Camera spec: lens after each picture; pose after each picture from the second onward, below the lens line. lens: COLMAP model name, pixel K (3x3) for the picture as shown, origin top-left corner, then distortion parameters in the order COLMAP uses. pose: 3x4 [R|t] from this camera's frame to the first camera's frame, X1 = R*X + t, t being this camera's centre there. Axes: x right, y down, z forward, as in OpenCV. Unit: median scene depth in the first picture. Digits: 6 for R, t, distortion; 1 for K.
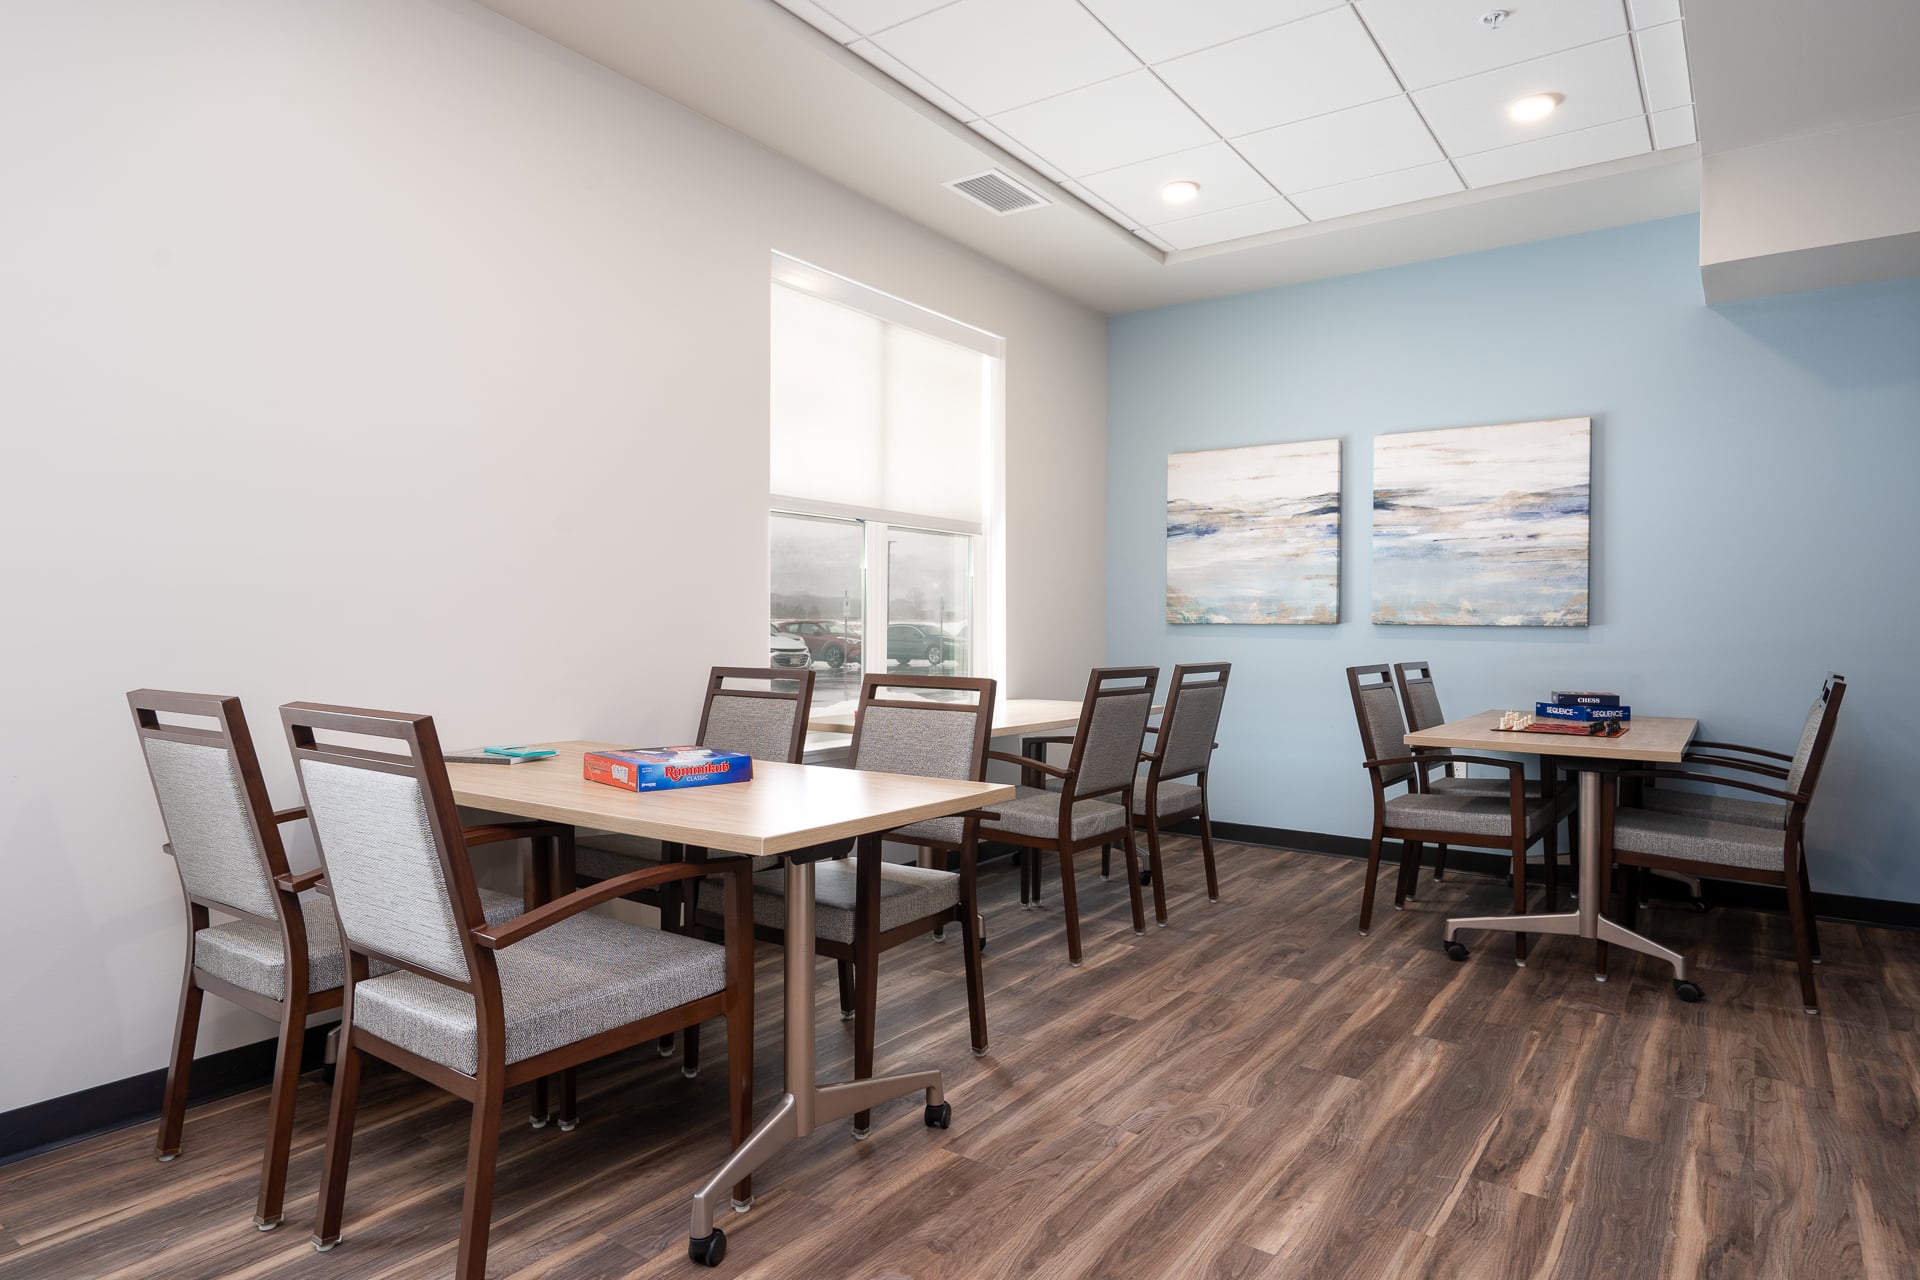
lens RADIAL K [[1075.4, 0, 962.8], [0, 1075.4, 635.7], [0, 0, 1]] dist [-0.003815, -0.000733]
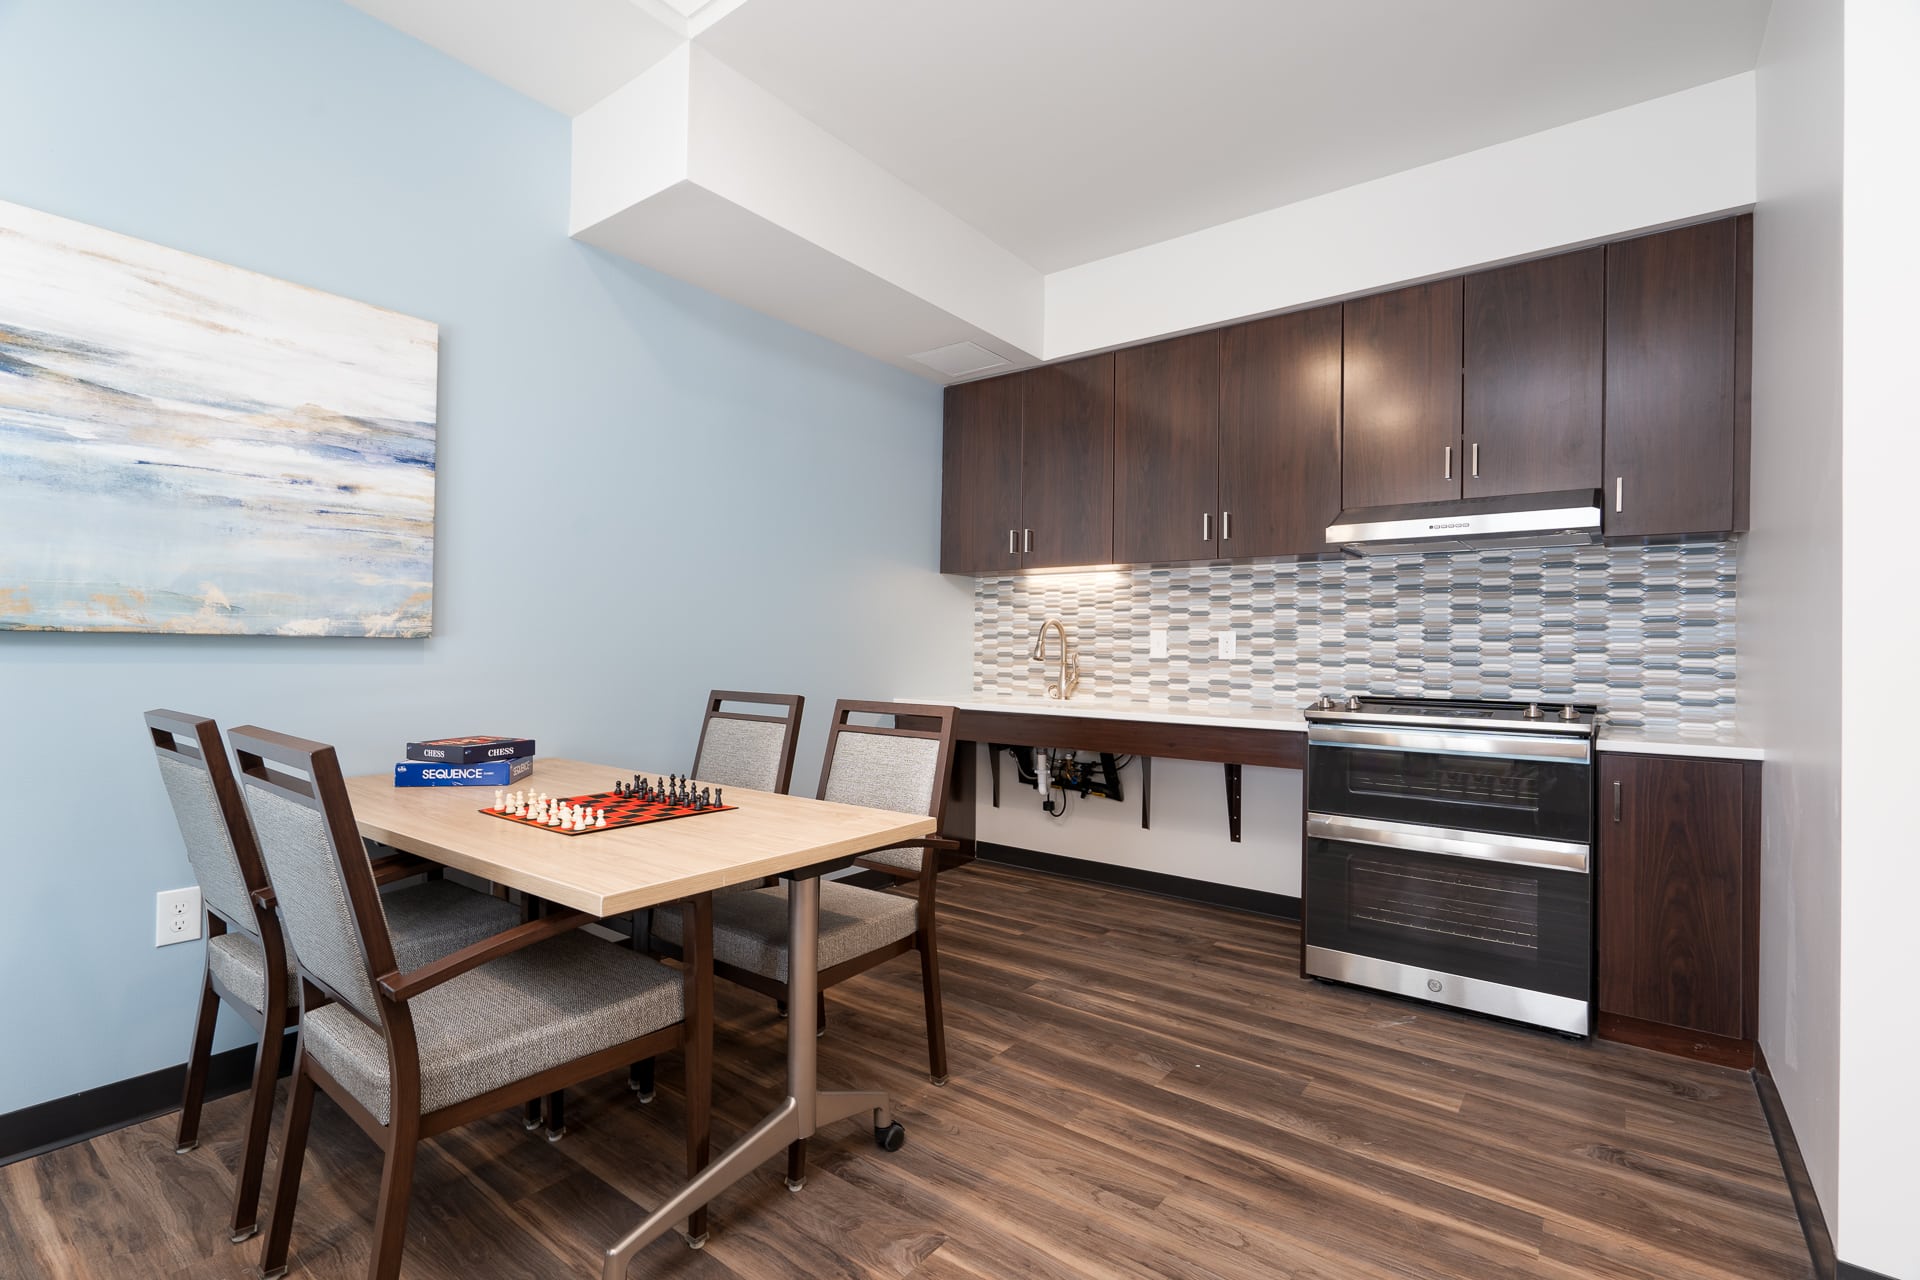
lens RADIAL K [[878.4, 0, 963.8], [0, 878.4, 634.0], [0, 0, 1]] dist [0.004344, 0.002096]
pose [[0.025843, 0.010071, 0.999615, 0.046346], [0.001033, 0.999948, -0.010101, -0.005405], [-0.999665, 0.001293, 0.025831, 0.641573]]
